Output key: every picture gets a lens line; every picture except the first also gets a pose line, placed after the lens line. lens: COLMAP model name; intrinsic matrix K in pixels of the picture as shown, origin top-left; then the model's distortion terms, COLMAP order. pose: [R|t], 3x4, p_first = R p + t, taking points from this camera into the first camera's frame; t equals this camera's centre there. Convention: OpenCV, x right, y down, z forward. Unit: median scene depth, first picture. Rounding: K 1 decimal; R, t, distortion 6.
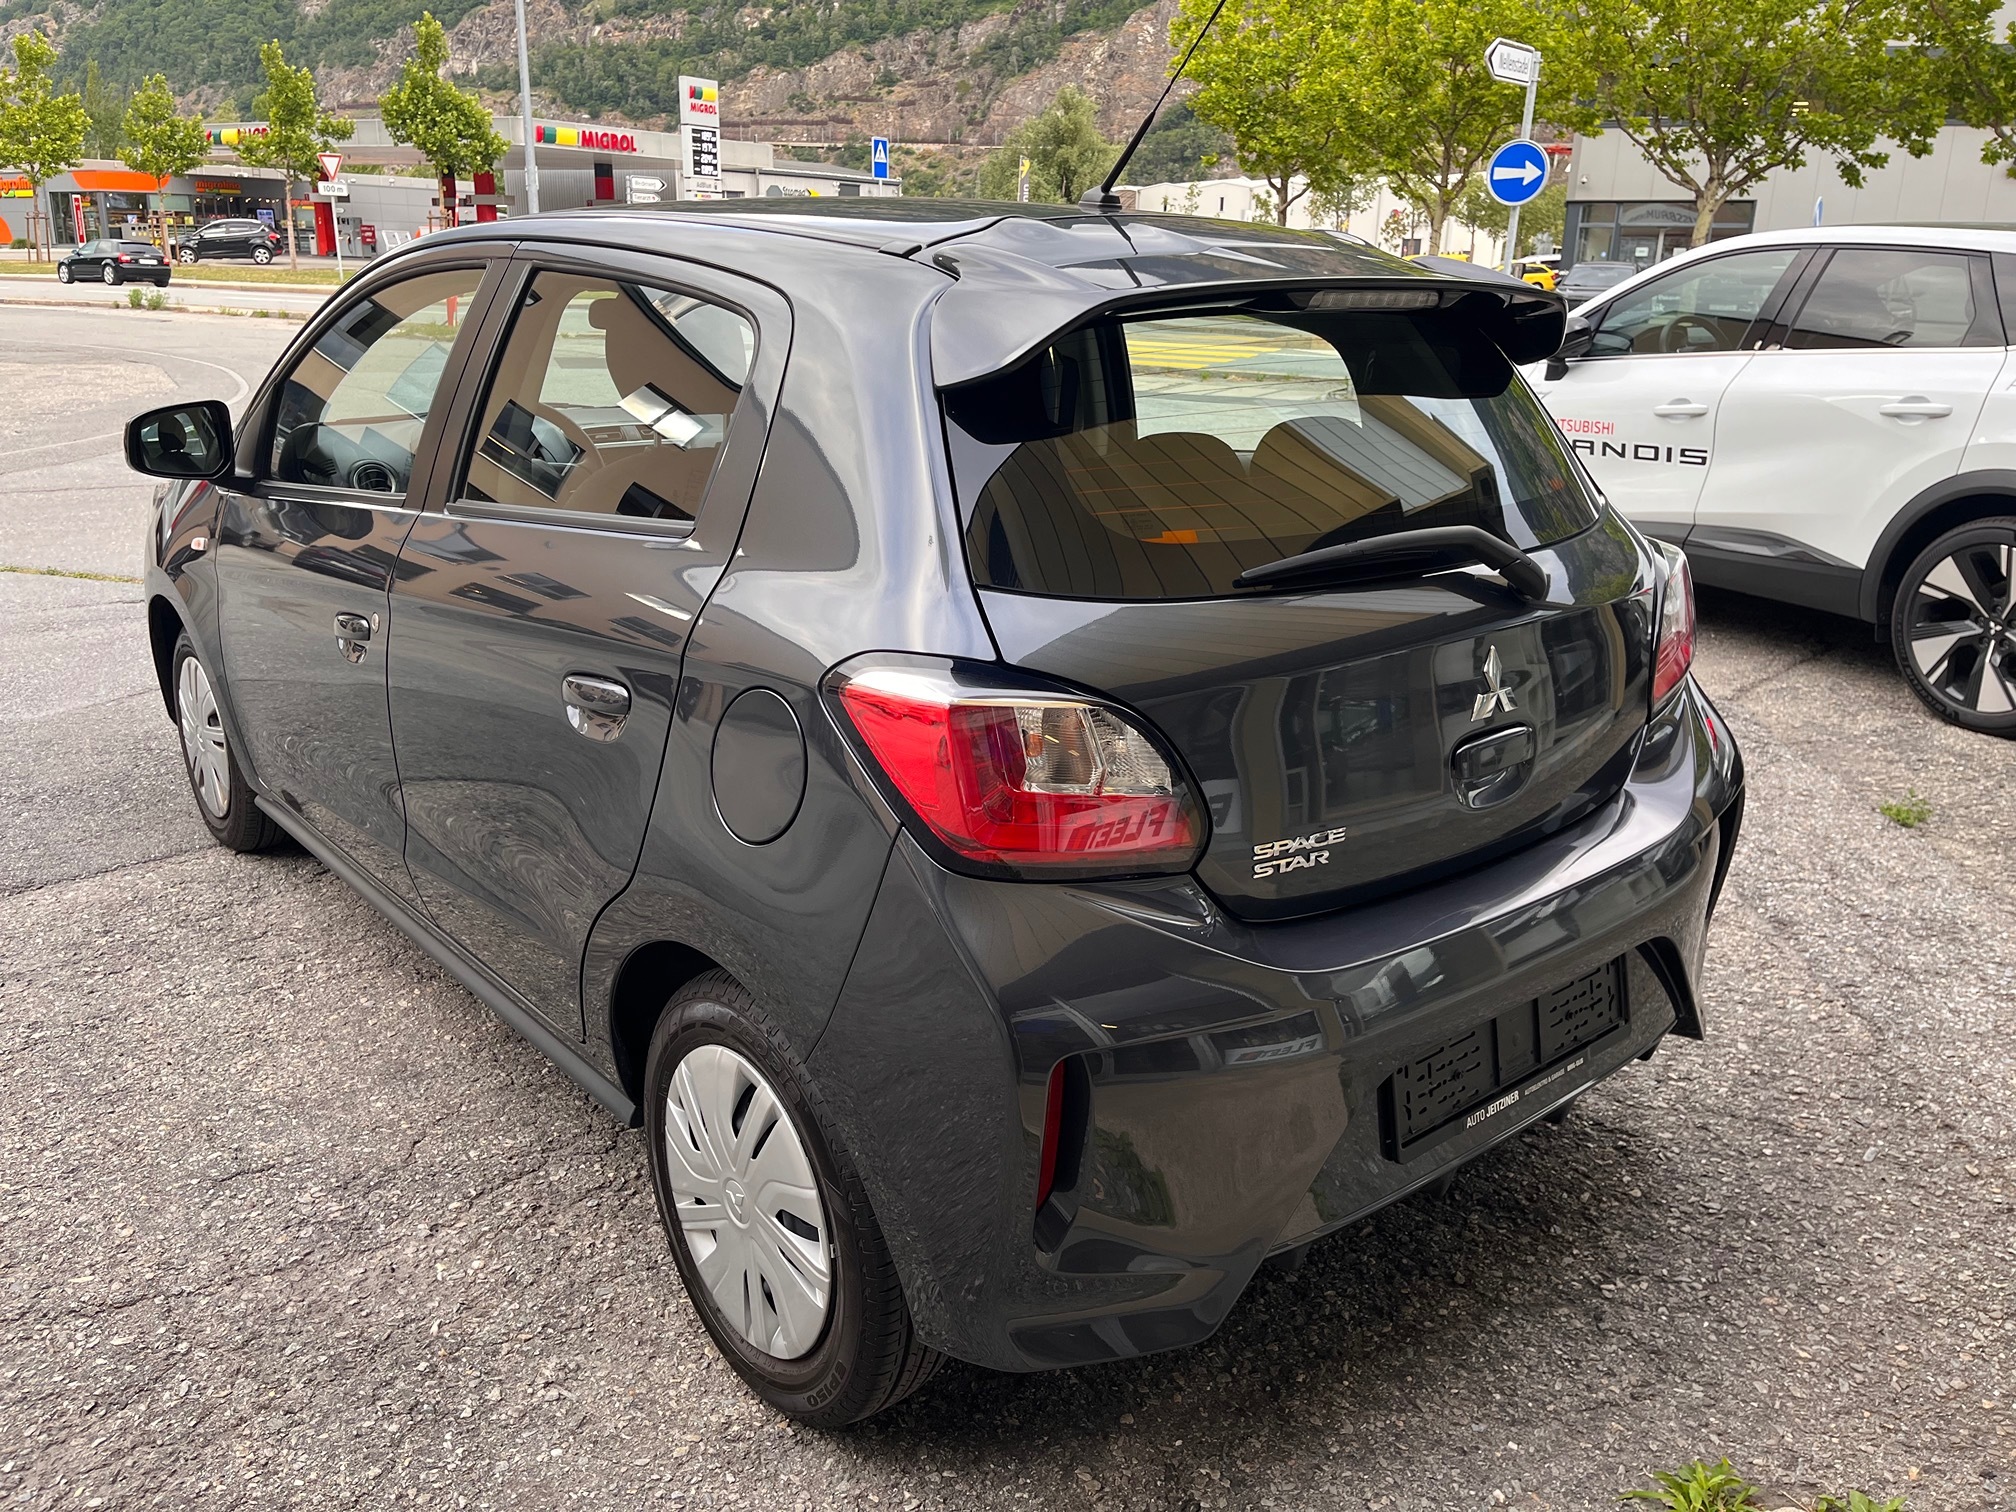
lens RADIAL K [[1522.9, 0, 989.3], [0, 1522.9, 737.0], [0, 0, 1]] dist [0.083251, -0.114516]
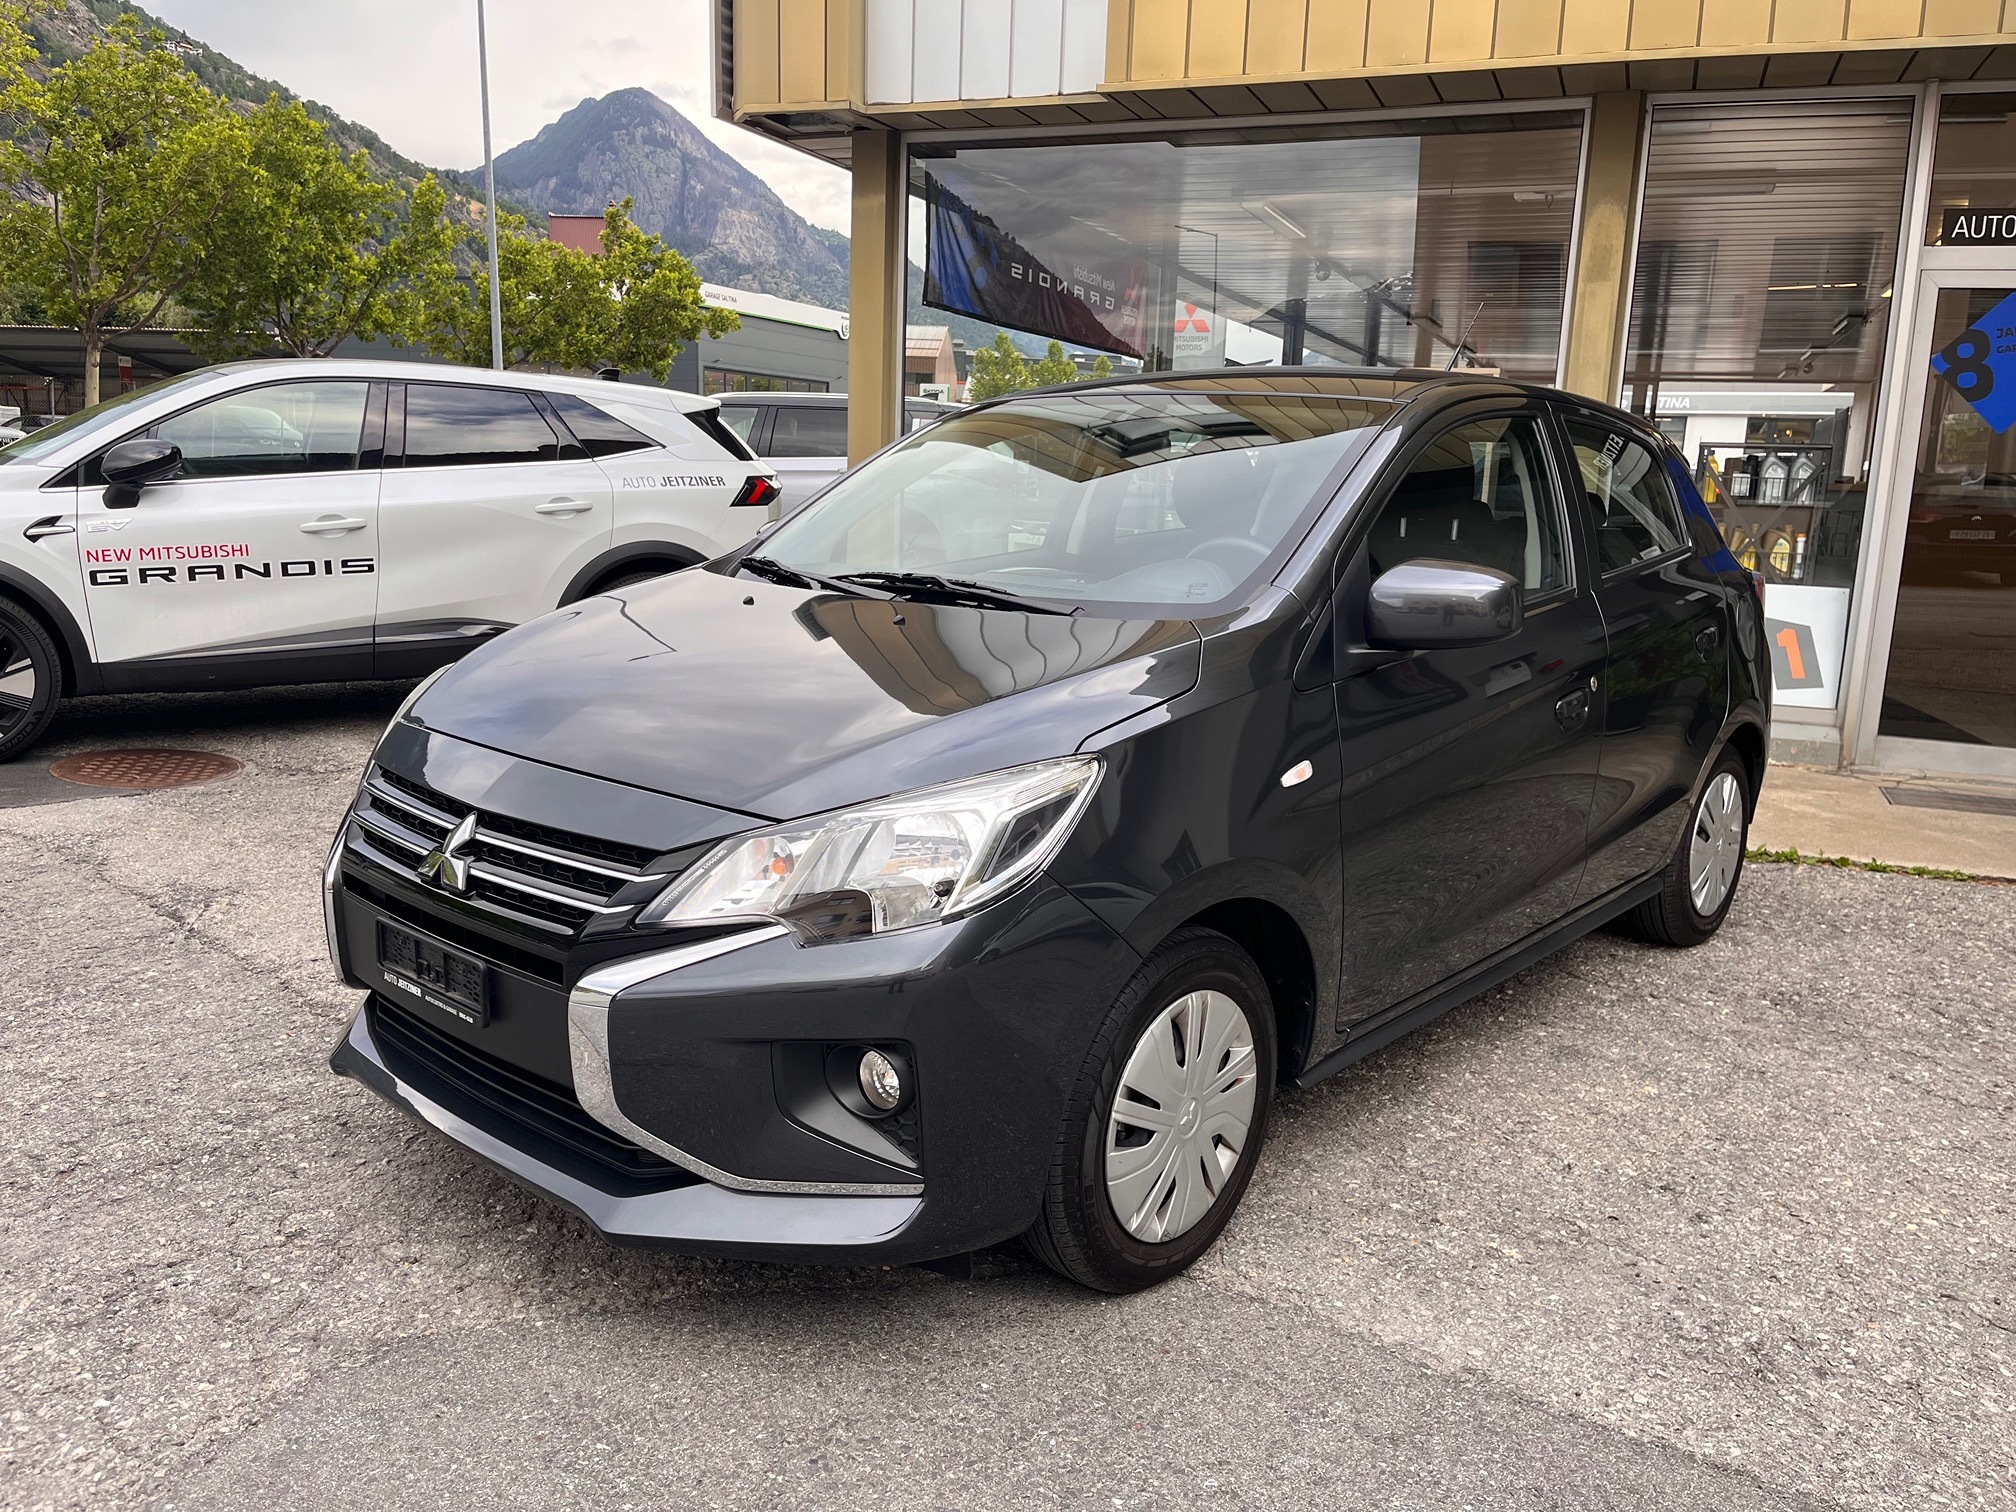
lens RADIAL K [[1522.9, 0, 998.4], [0, 1522.9, 753.4], [0, 0, 1]] dist [0.083251, -0.114516]
pose [[-0.139099, -0.209609, 0.967841, -0.114477], [0.262688, 0.934519, 0.240146, -0.033242], [-0.954802, 0.287644, -0.074929, 0.114060]]
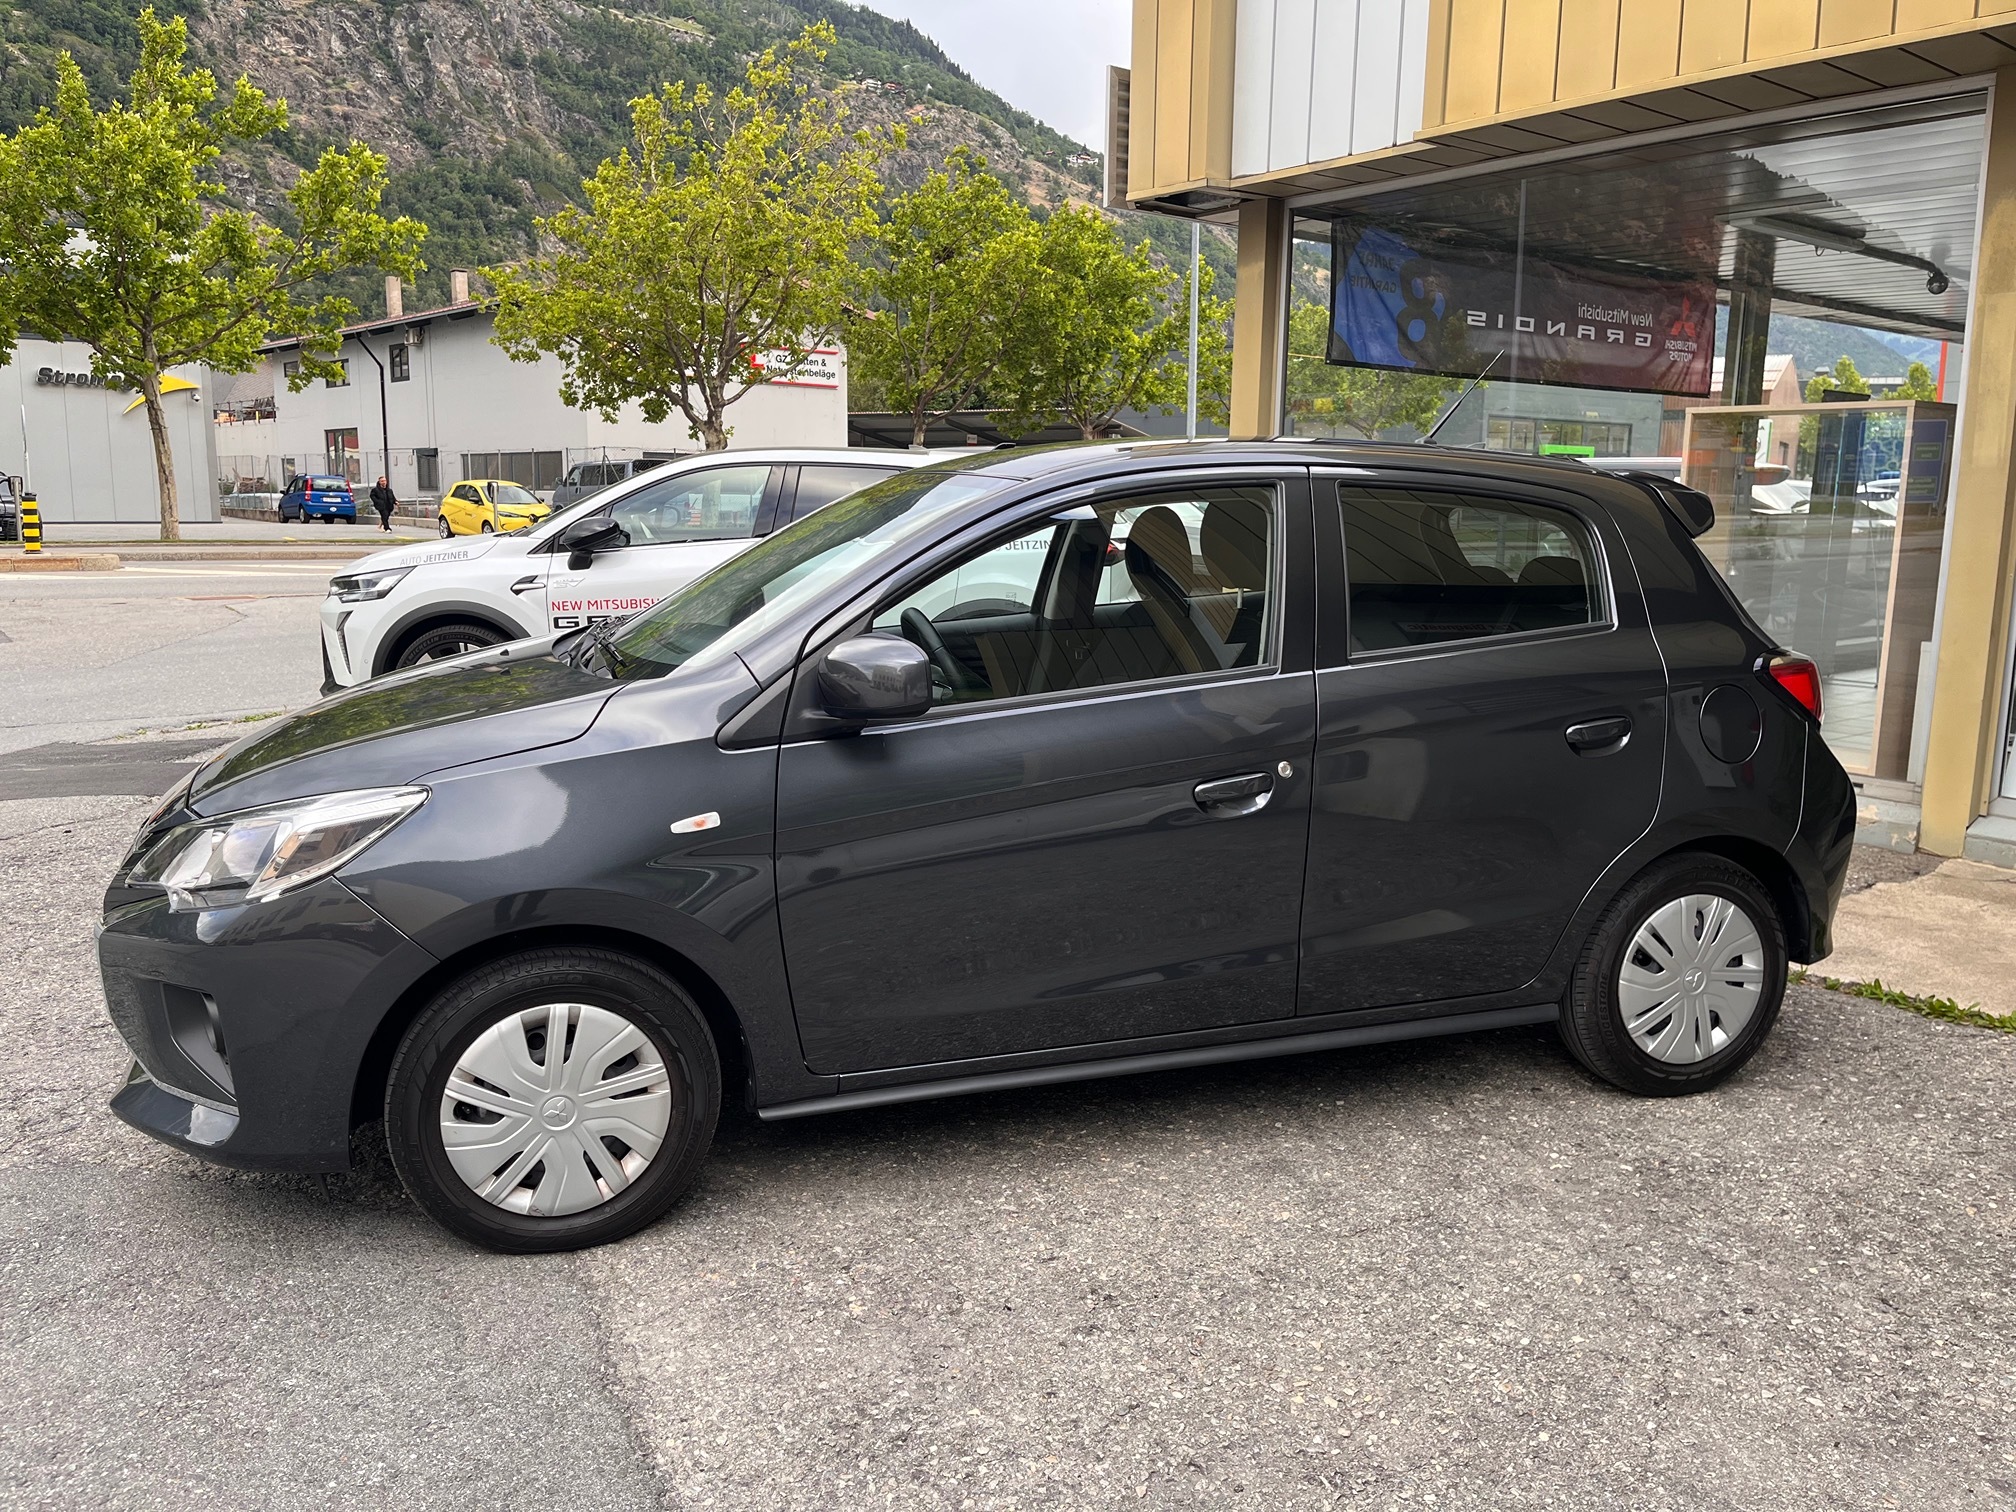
lens RADIAL K [[1522.9, 0, 993.7], [0, 1522.9, 744.5], [0, 0, 1]] dist [0.083251, -0.114516]
pose [[0.371923, -0.165486, 0.913394, -0.113337], [0.273091, 0.959941, 0.062720, -0.016595], [-0.887184, 0.226112, 0.402217, 0.050902]]
